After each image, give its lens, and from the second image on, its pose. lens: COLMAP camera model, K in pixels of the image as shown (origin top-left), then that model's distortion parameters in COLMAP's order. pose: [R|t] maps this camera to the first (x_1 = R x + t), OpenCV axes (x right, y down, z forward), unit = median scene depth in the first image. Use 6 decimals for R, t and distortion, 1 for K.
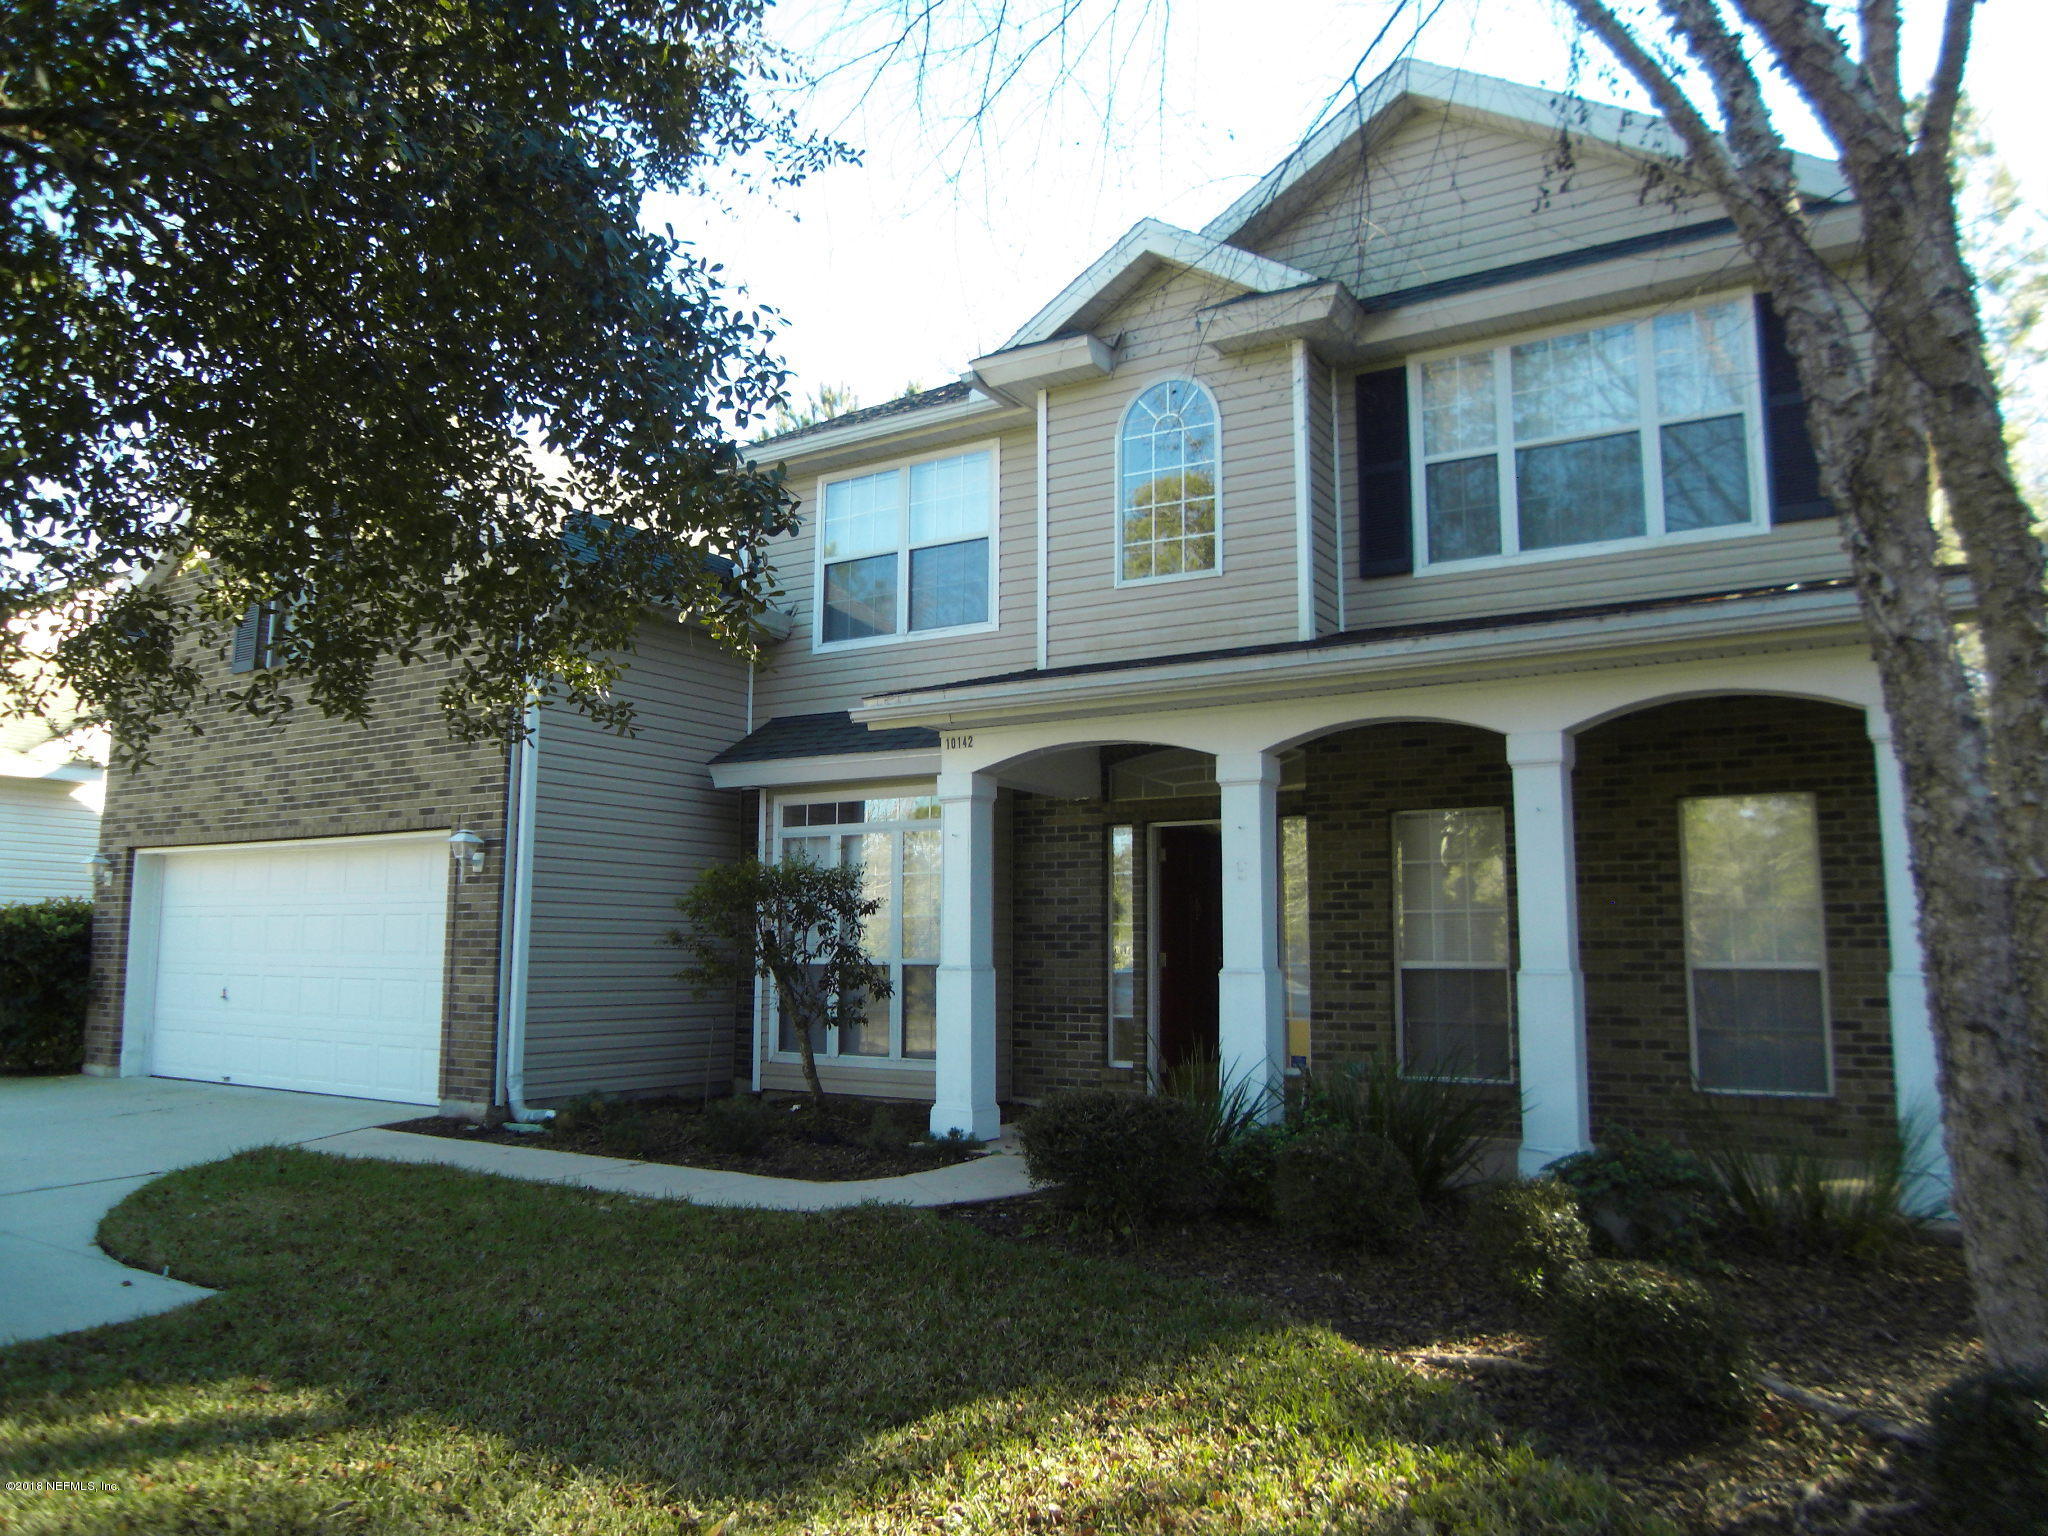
lens RADIAL K [[1475.2, 0, 1027.6], [0, 1475.2, 741.6], [0, 0, 1]] dist [-0.071146, 0.022059]
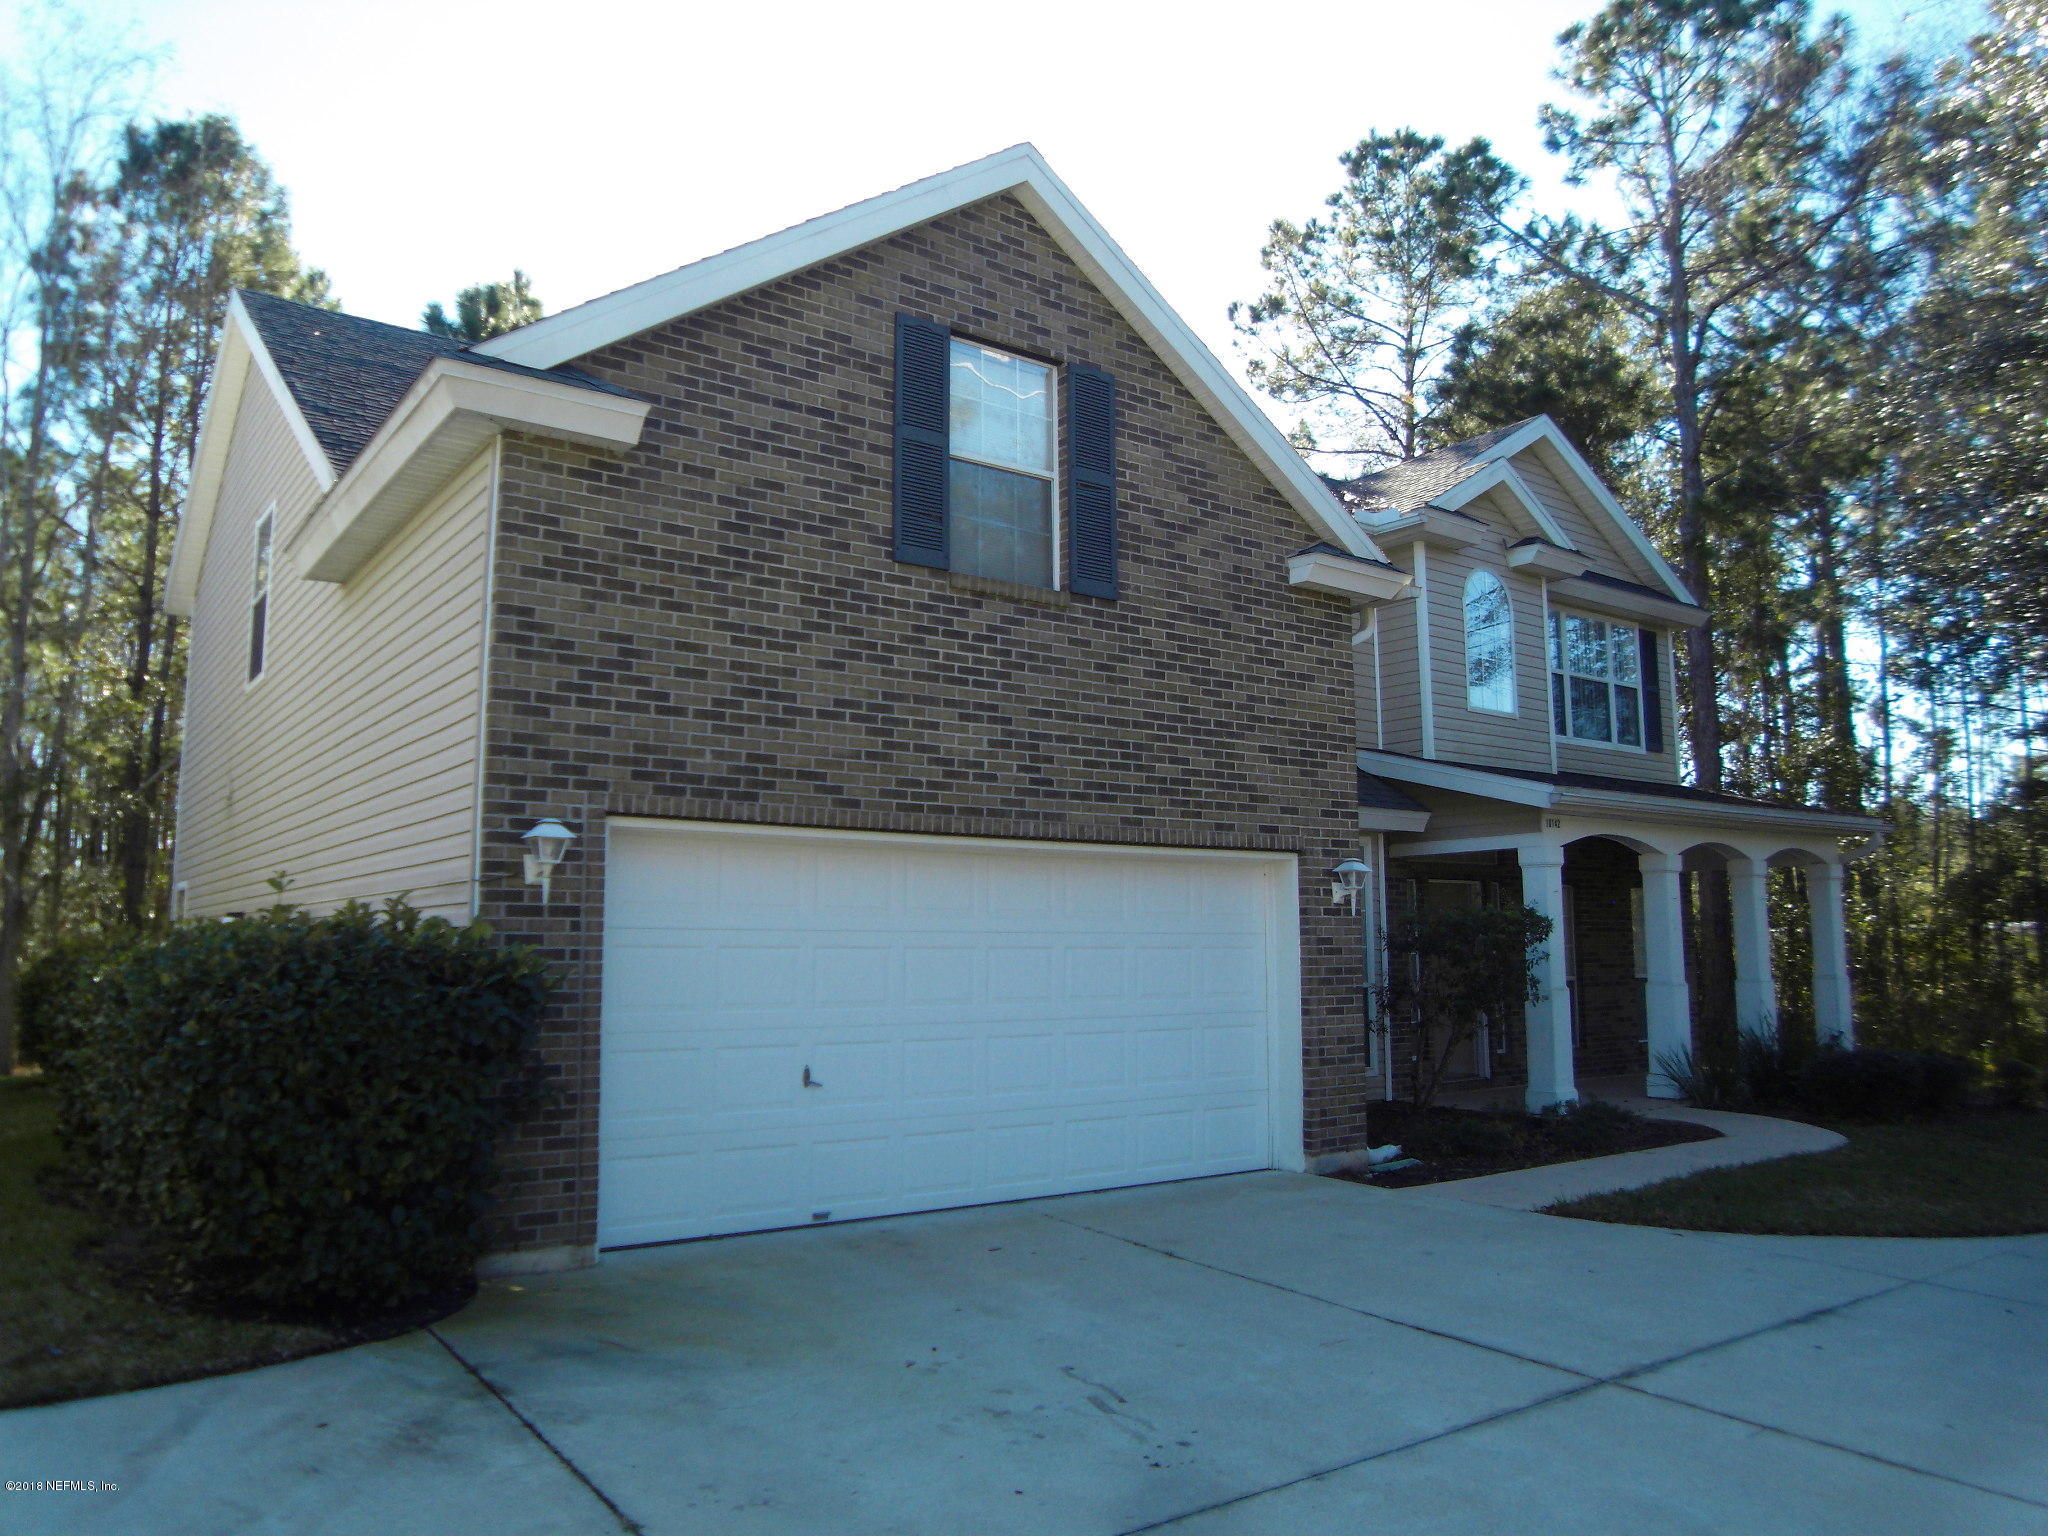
lens RADIAL K [[1475.2, 0, 1025.4], [0, 1475.2, 732.9], [0, 0, 1]] dist [-0.071146, 0.022059]
pose [[0.372619, 0.131632, 0.918601, -1.274412], [-0.130768, 0.987459, -0.088455, 0.087540], [-0.918725, -0.087163, 0.385159, 0.802084]]
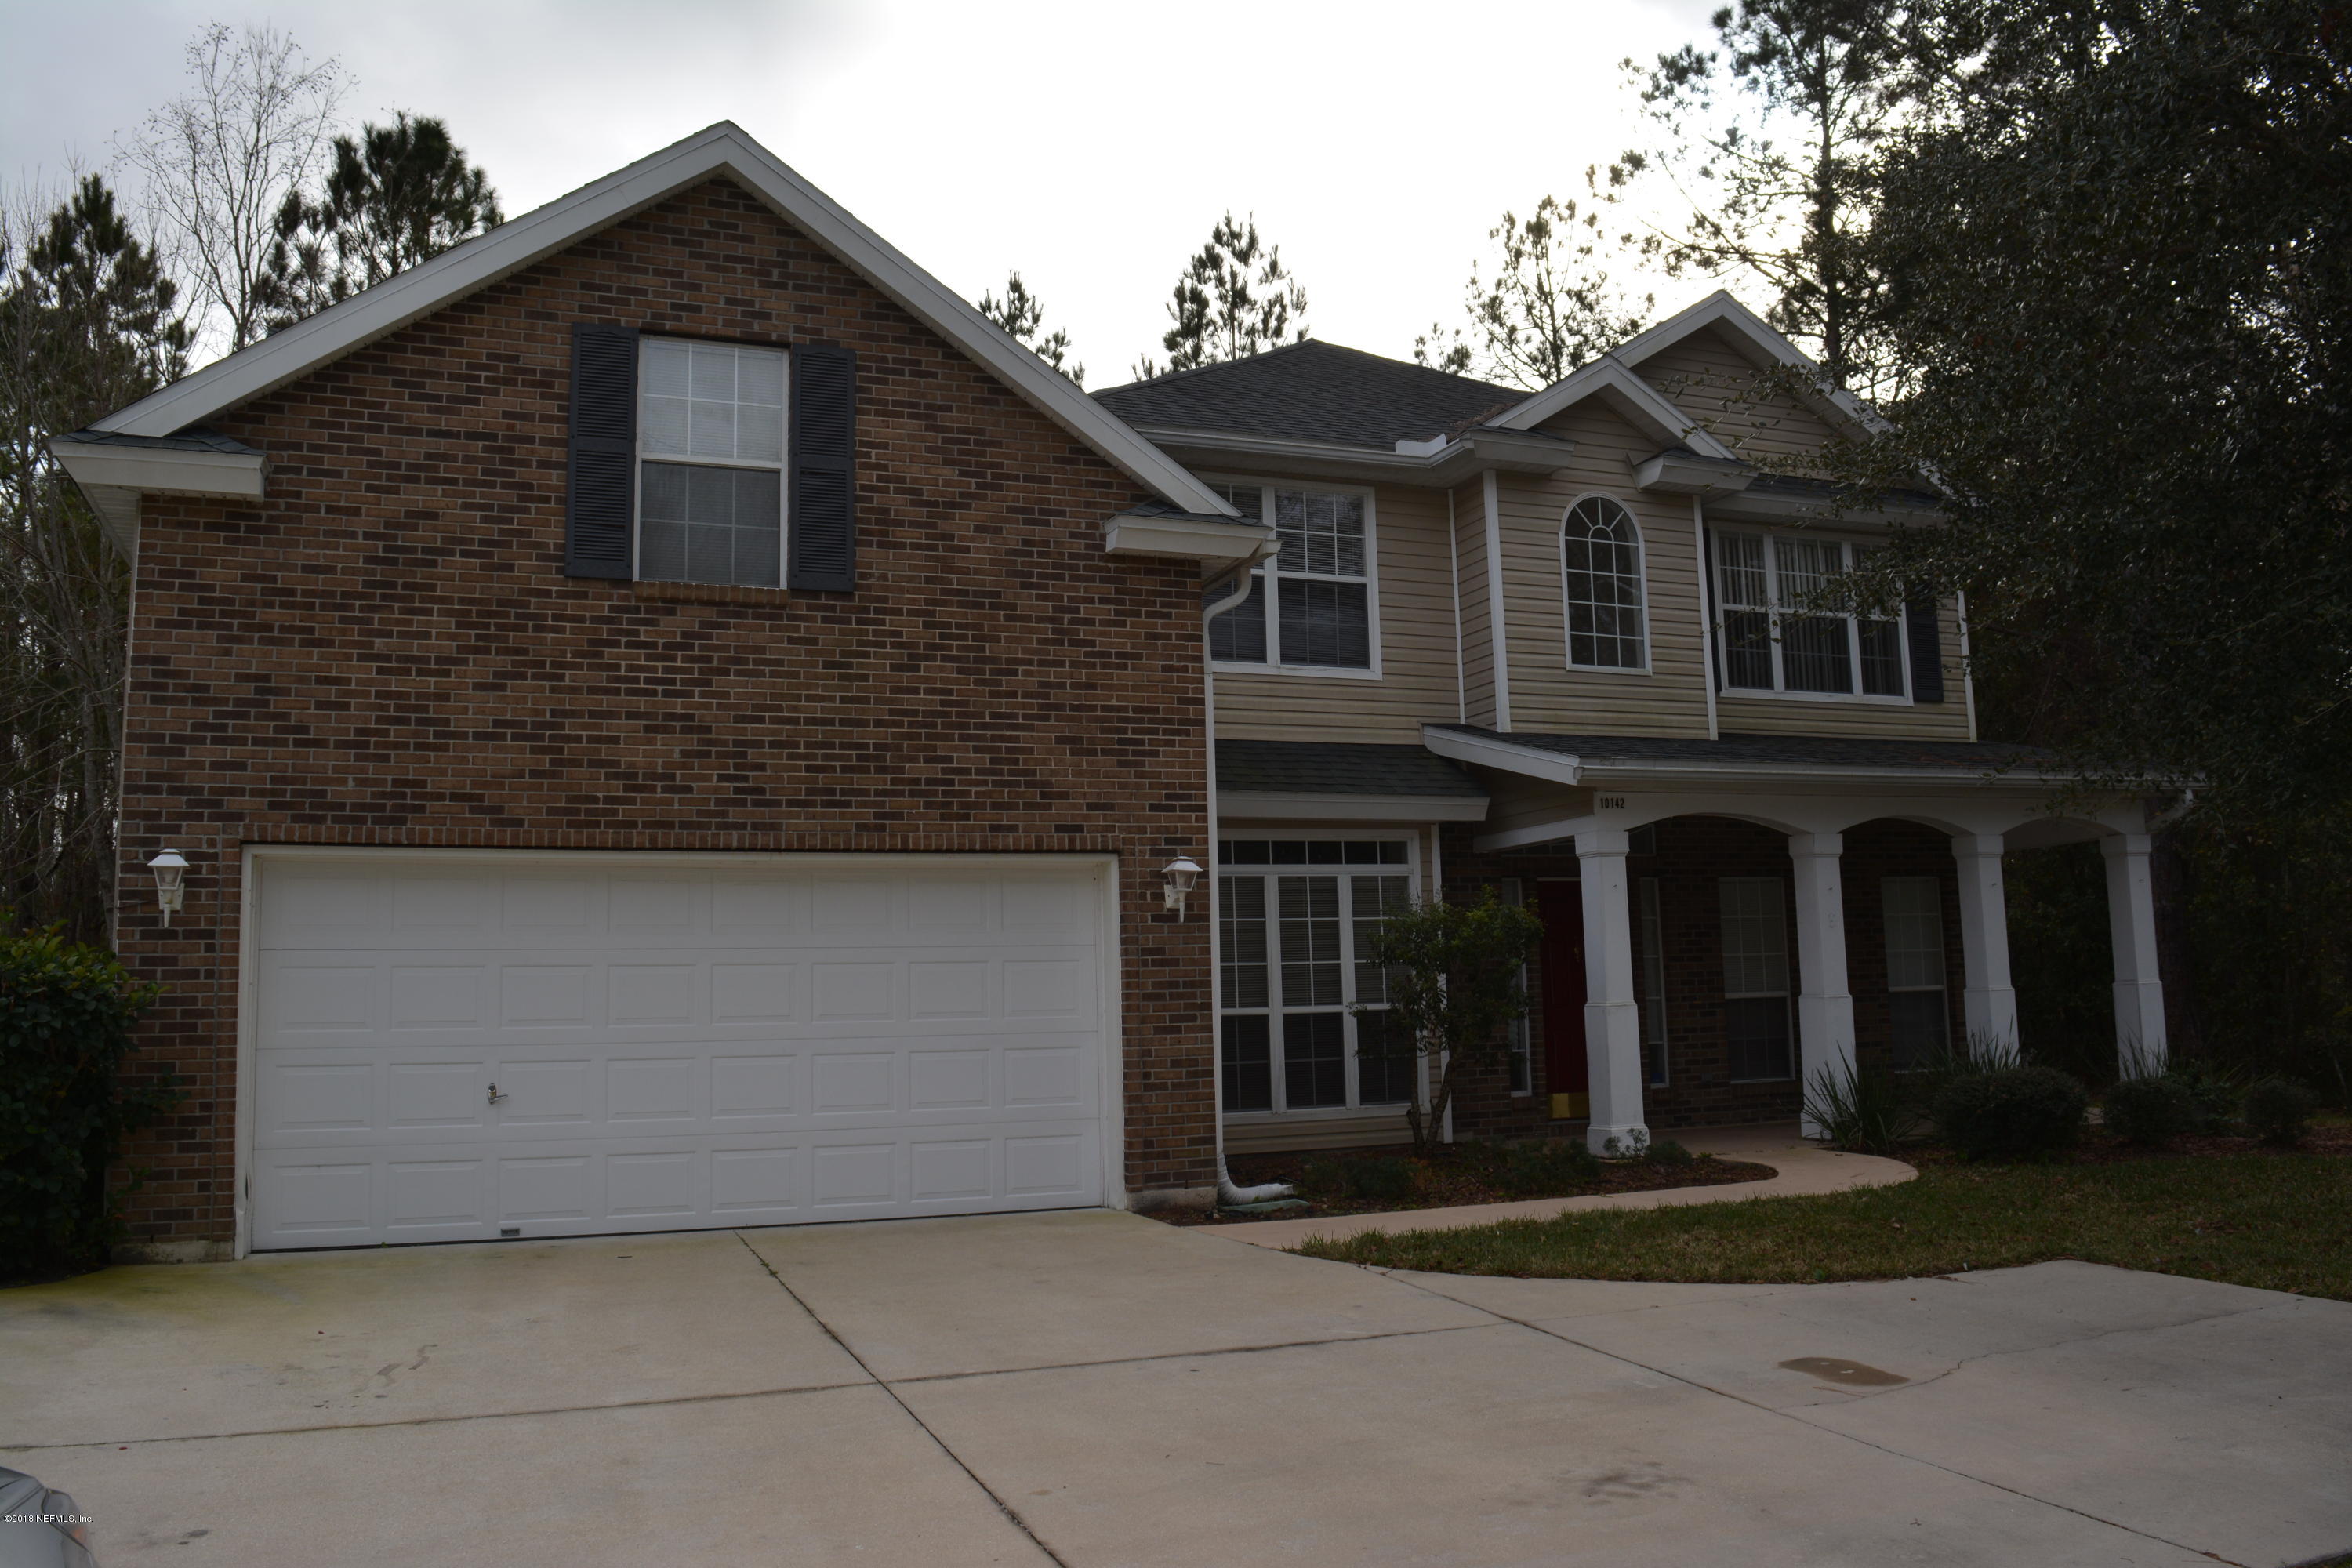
lens RADIAL K [[1860.9, 0, 1189.0], [0, 1860.9, 728.4], [0, 0, 1]] dist [-0.096097, 0.021310]
pose [[0.594412, 0.099985, 0.797921, -1.170374], [-0.088984, 0.994325, -0.058308, 0.046880], [-0.799222, -0.036343, 0.599936, 0.356648]]
